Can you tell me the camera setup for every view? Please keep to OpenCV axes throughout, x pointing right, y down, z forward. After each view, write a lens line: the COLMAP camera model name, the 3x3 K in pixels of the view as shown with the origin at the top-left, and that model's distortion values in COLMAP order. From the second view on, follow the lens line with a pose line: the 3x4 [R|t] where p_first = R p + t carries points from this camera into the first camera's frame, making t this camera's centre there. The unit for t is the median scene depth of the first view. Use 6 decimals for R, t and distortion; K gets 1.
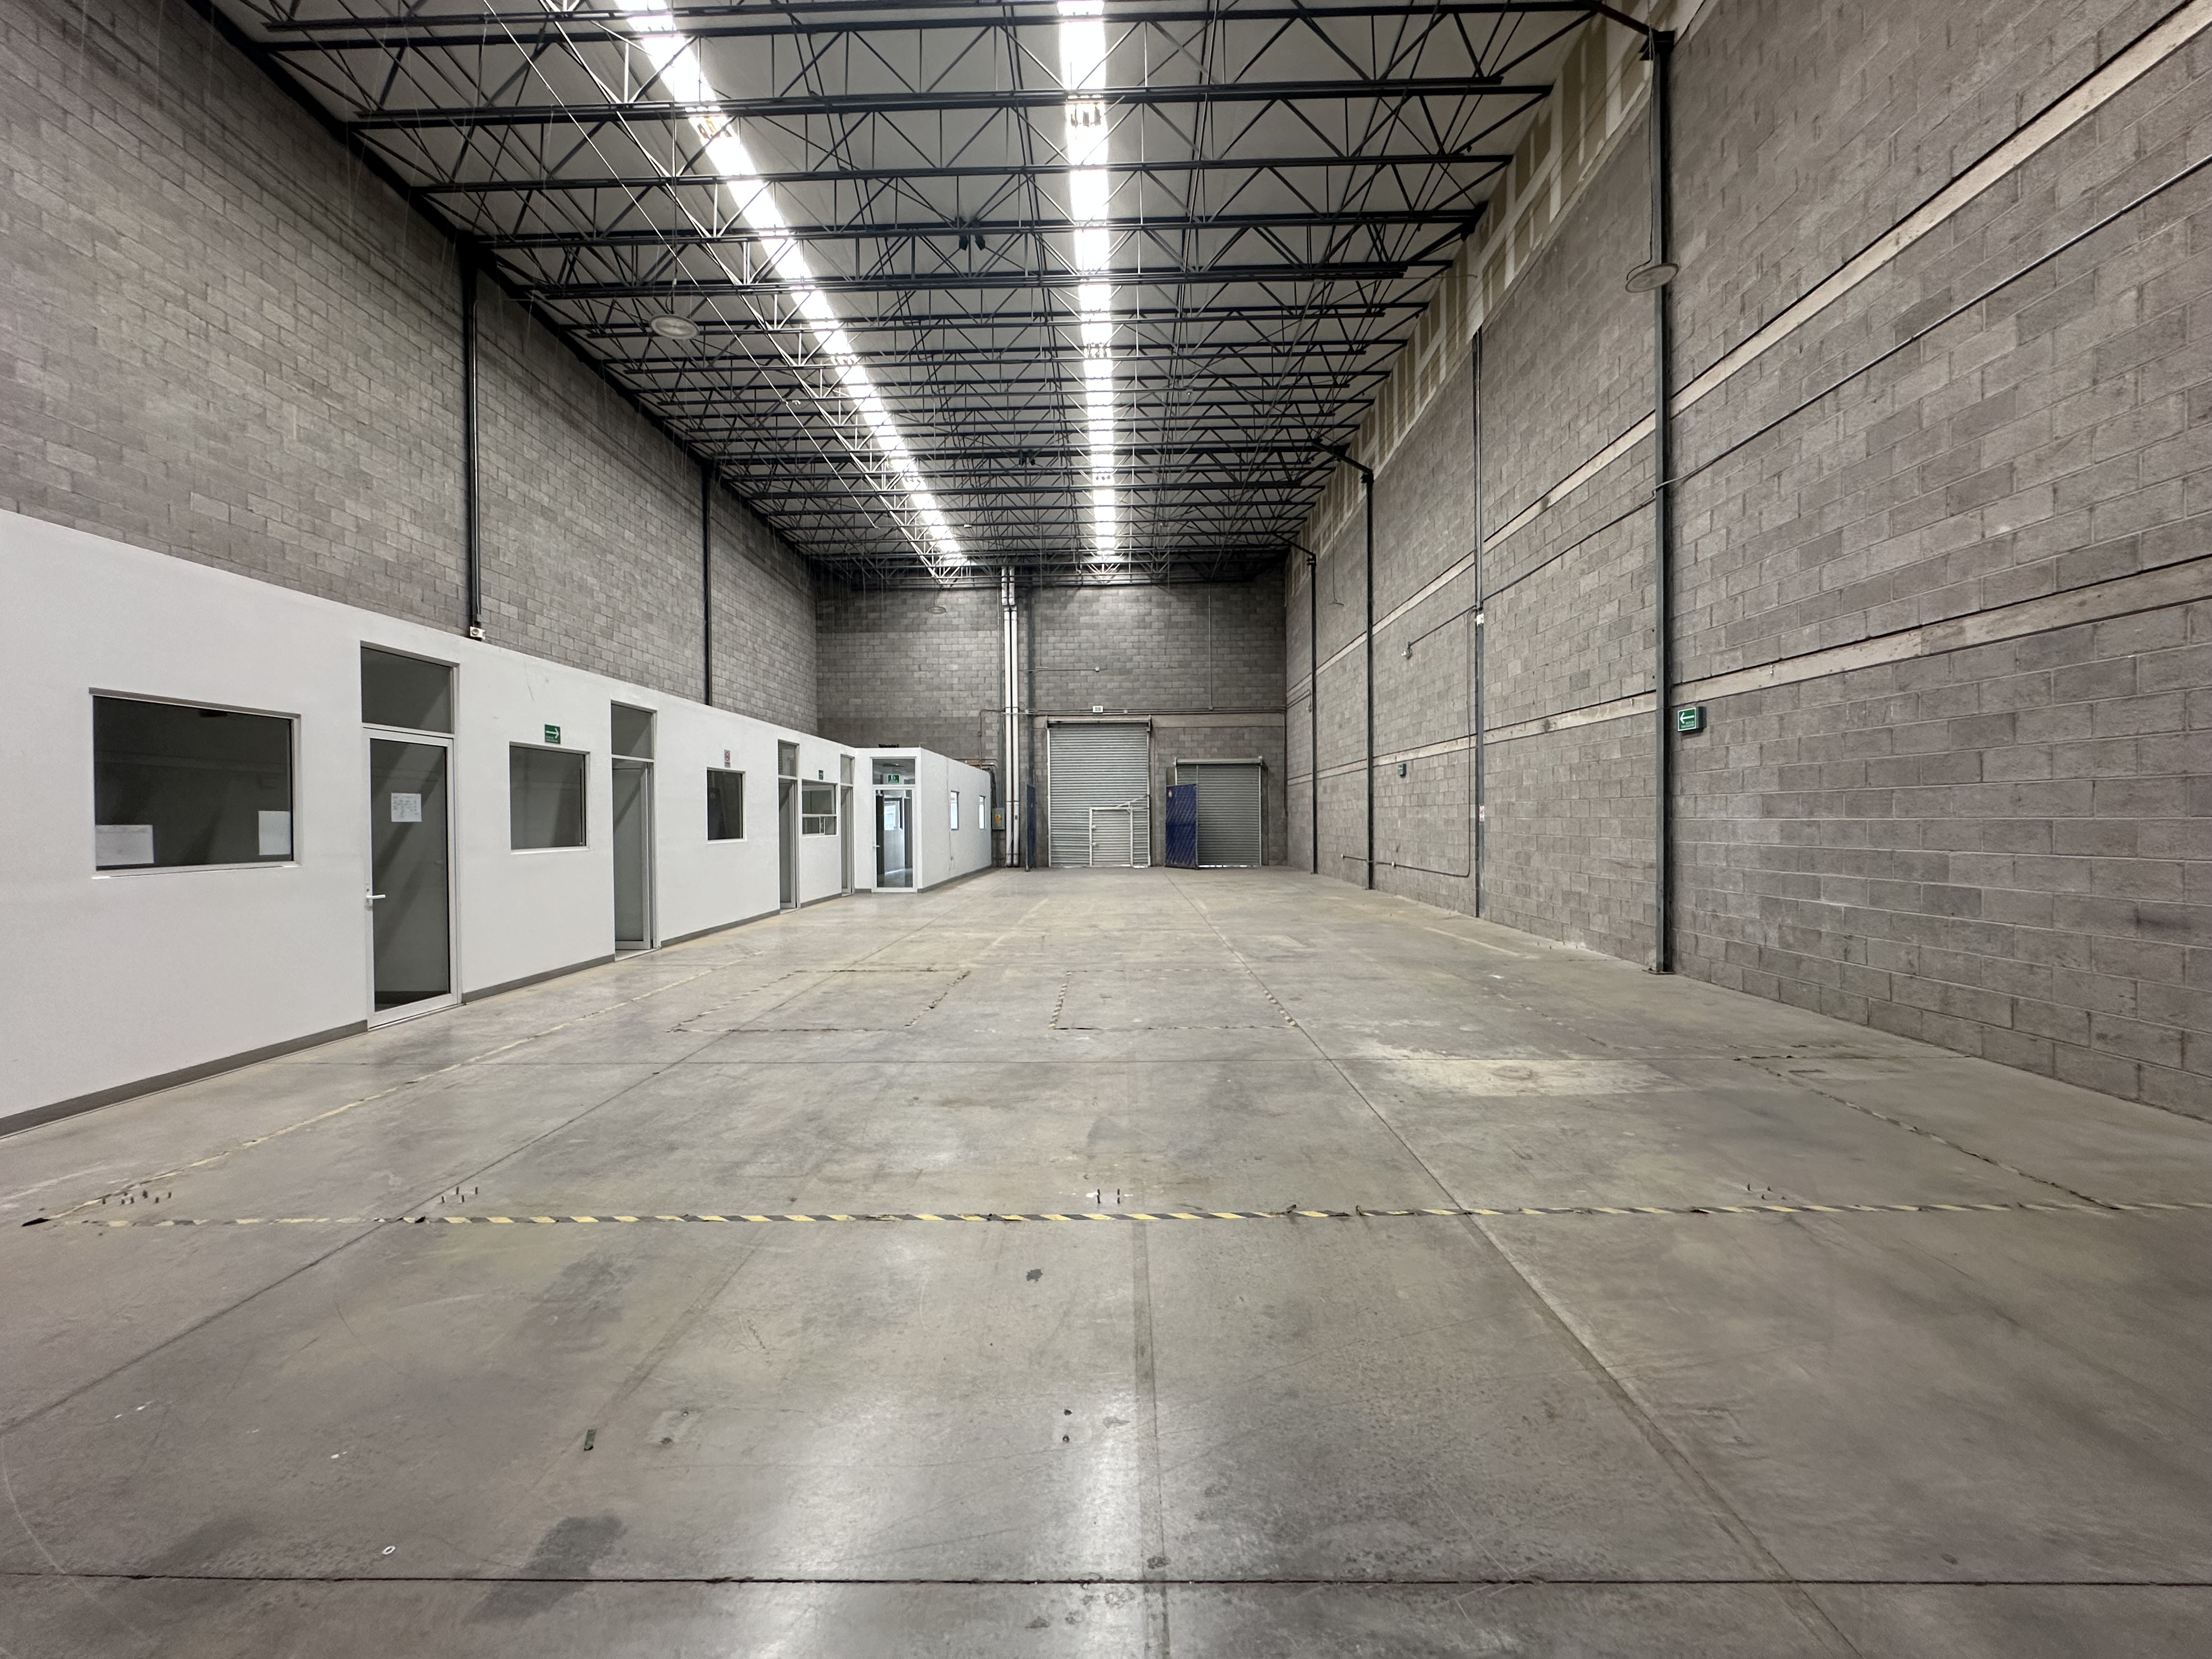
lens RADIAL K [[885.2, 0, 1106.1], [0, 885.2, 831.2], [0, 0, 1]] dist [-0.003775, 0.000281]
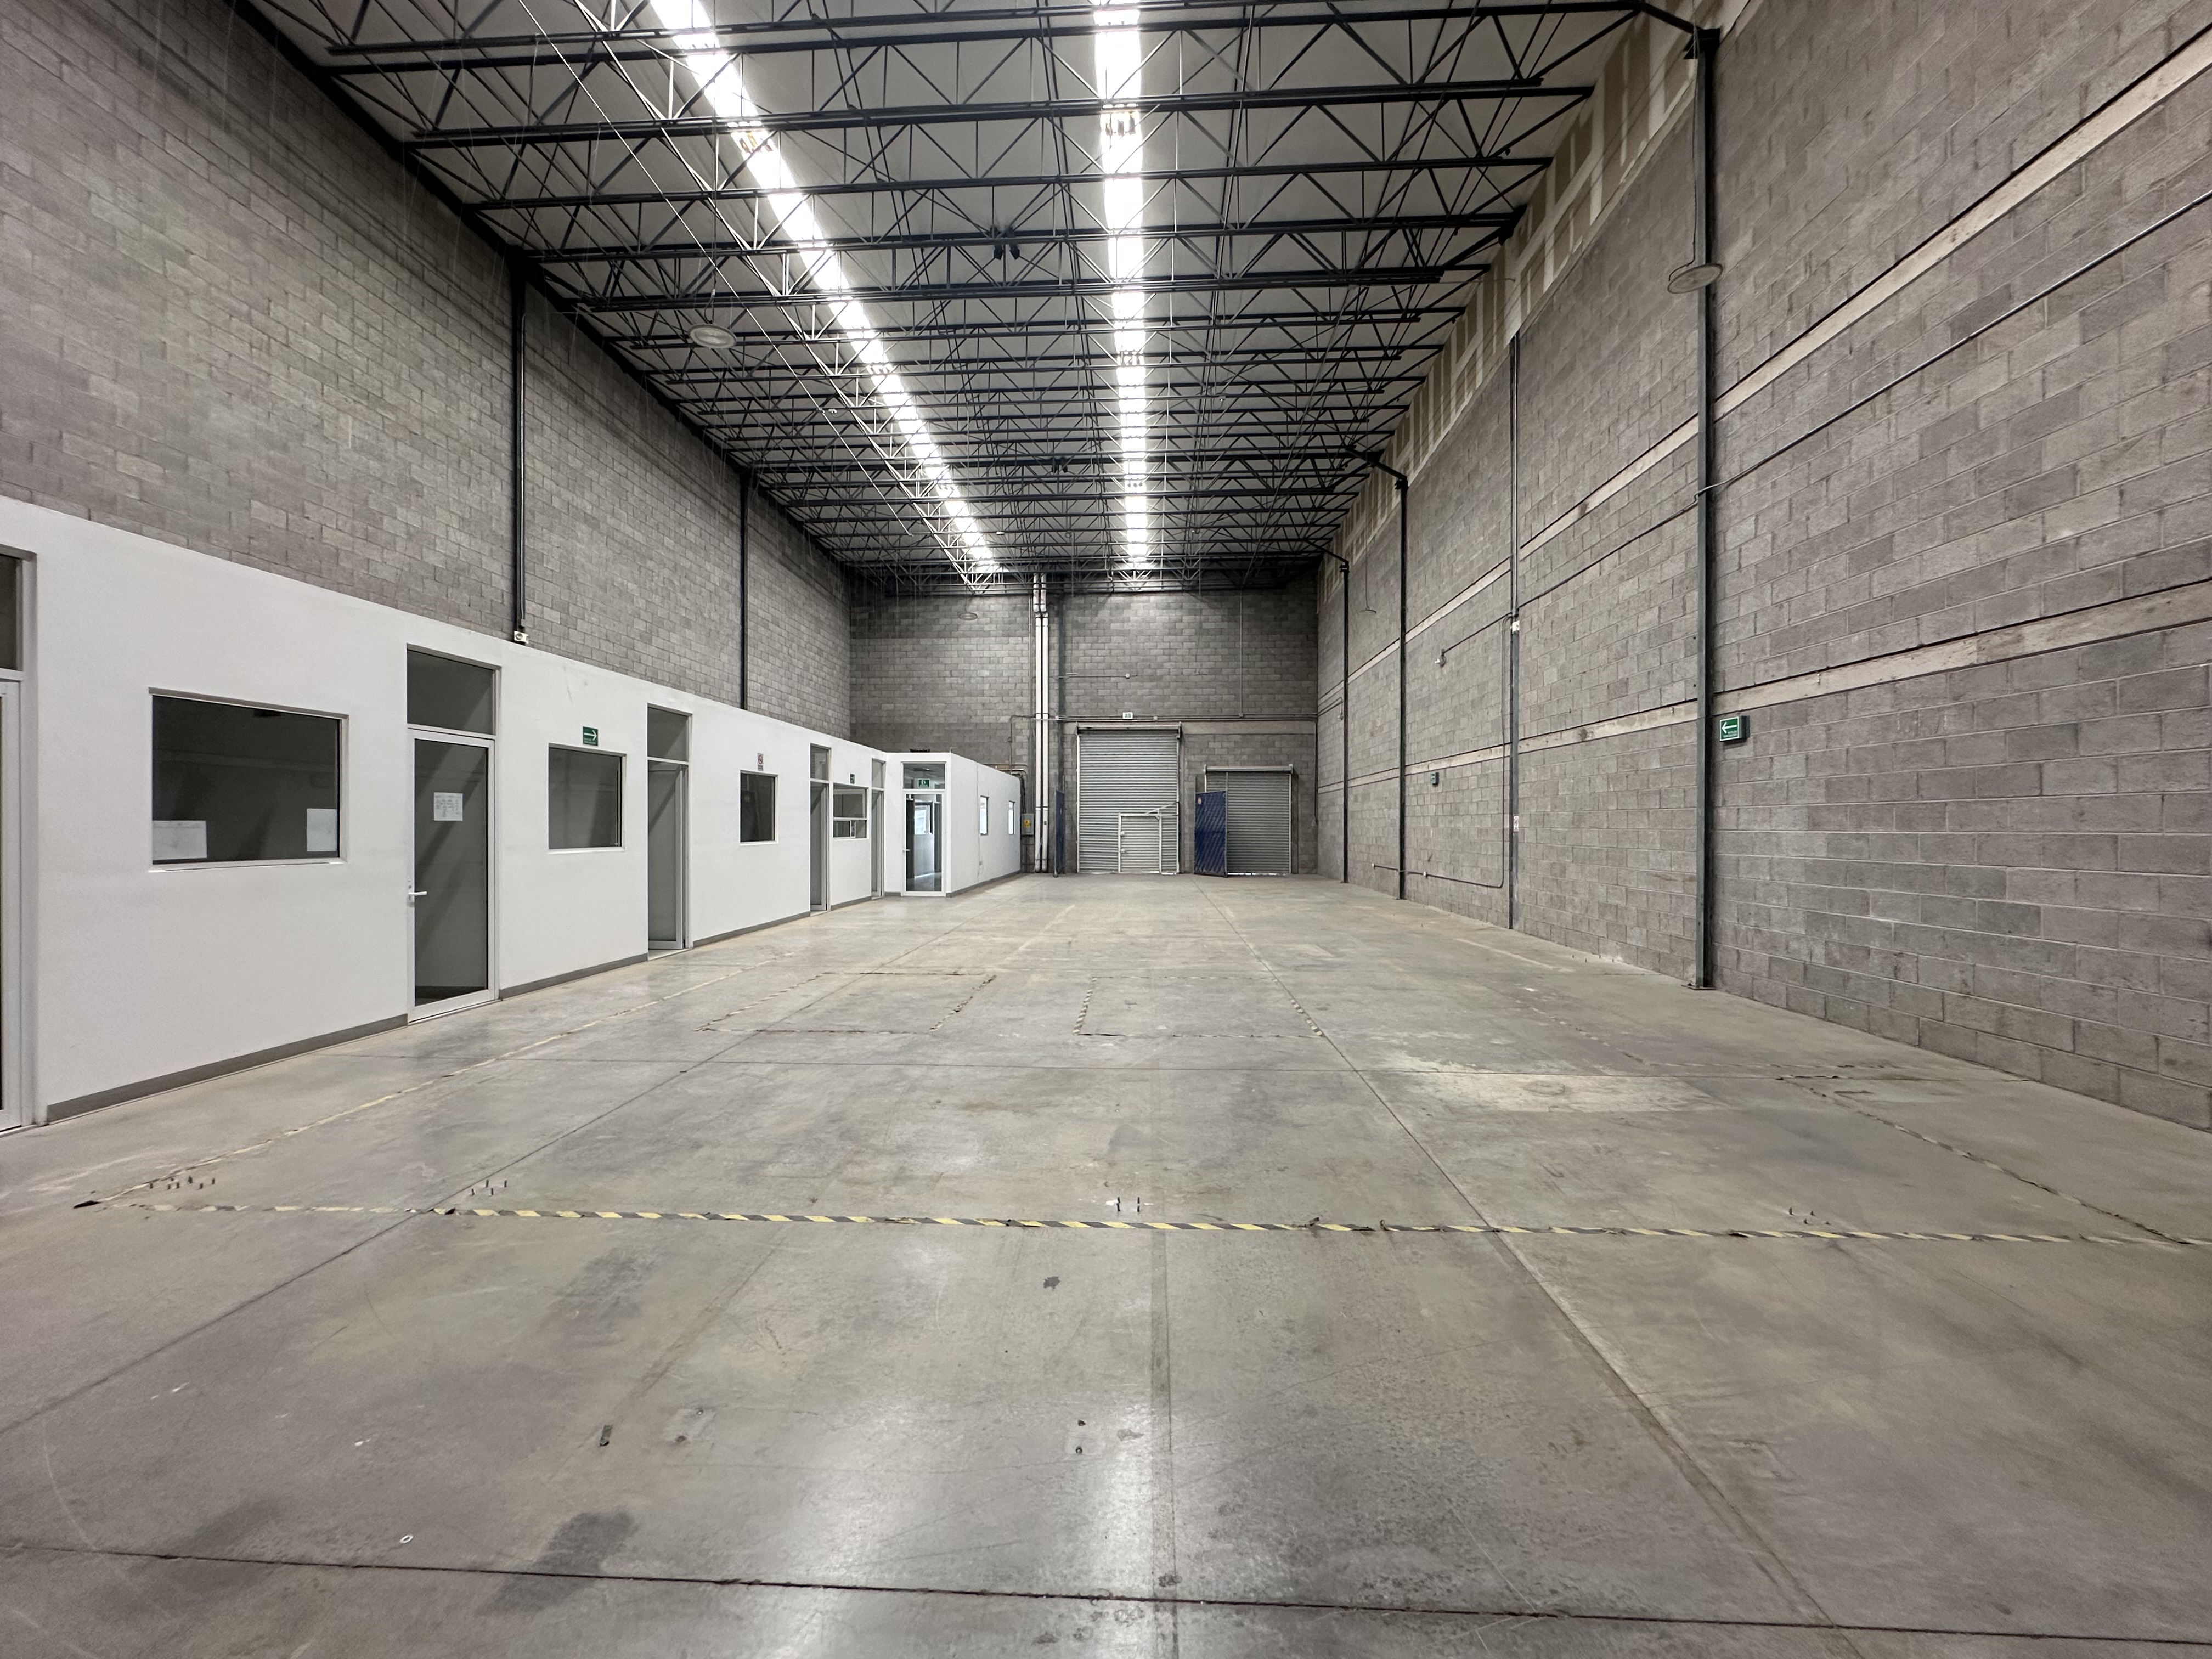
lens RADIAL K [[885.2, 0, 1105.9], [0, 885.2, 831.4], [0, 0, 1]] dist [-0.003775, 0.000281]
pose [[0.999387, 0.010277, -0.033477, 0.002937], [-0.010522, 0.999919, -0.007148, 0.000933], [0.033401, 0.007496, 0.999414, 0.002702]]
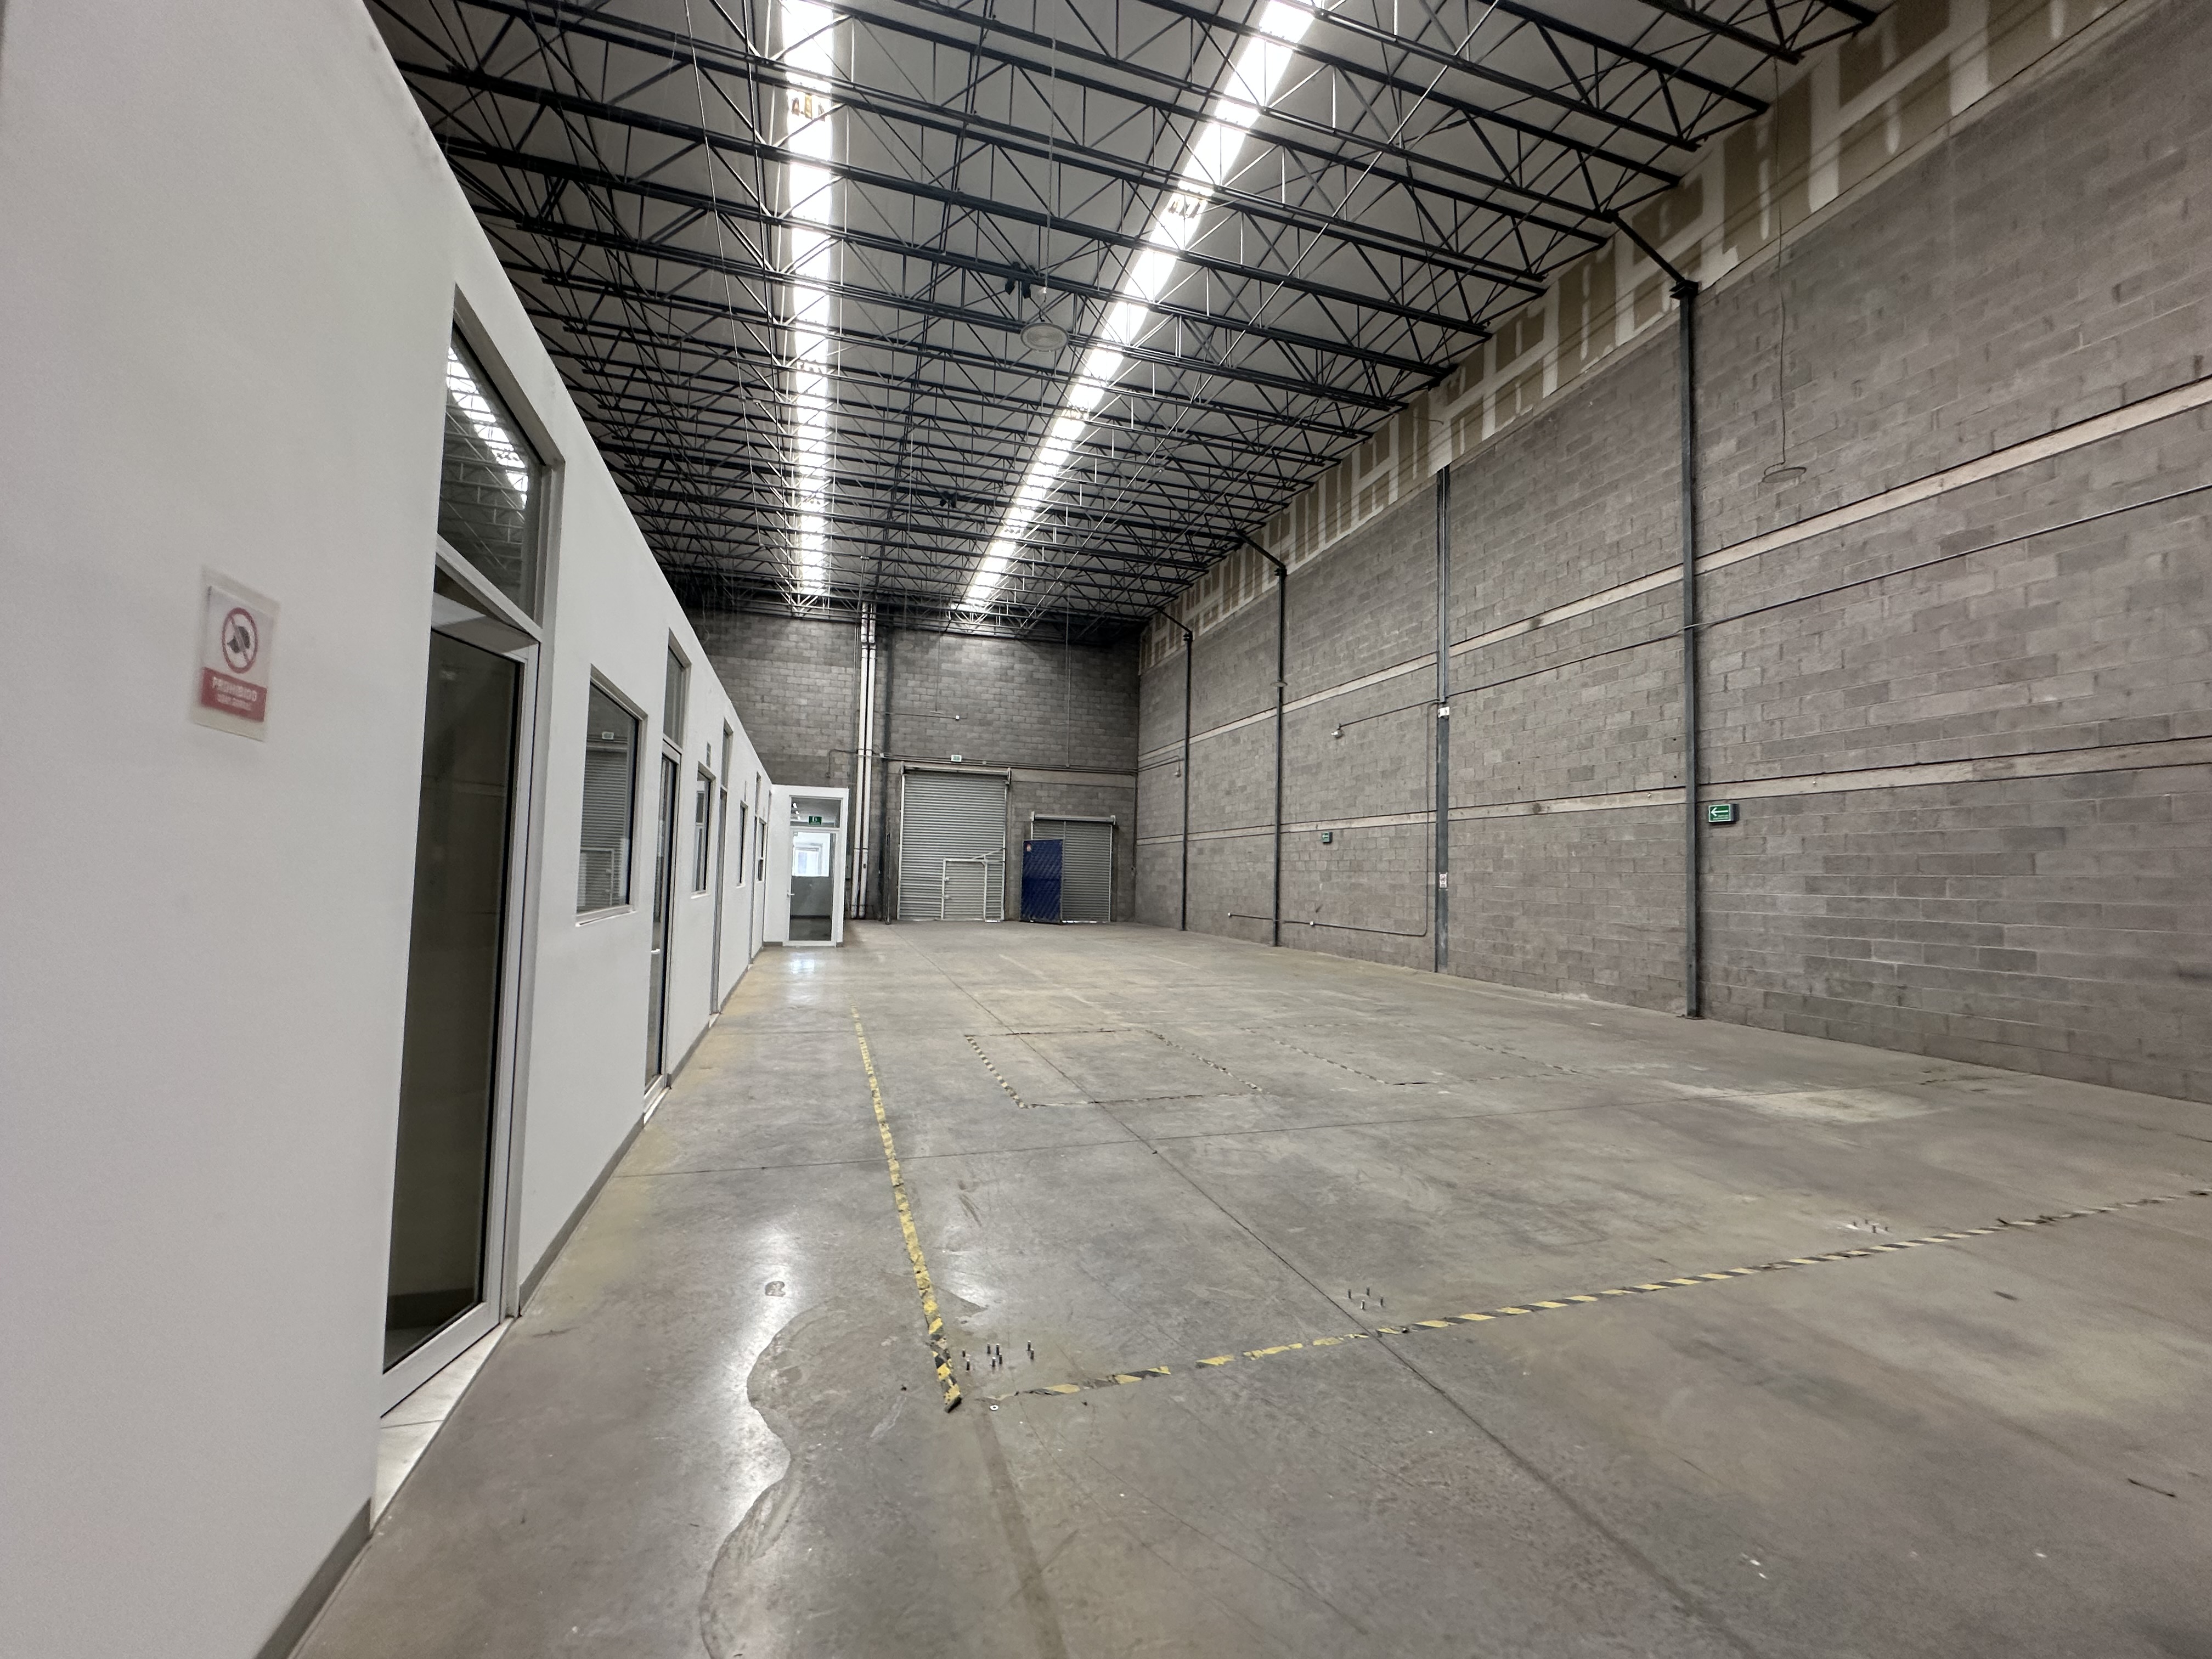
lens RADIAL K [[885.2, 0, 1101.1], [0, 885.2, 830.9], [0, 0, 1]] dist [-0.003775, 0.000281]
pose [[0.945631, 0.048559, 0.321596, -0.599084], [-0.028734, 0.997398, -0.066112, 0.006931], [-0.323969, 0.053277, 0.944566, 0.108111]]
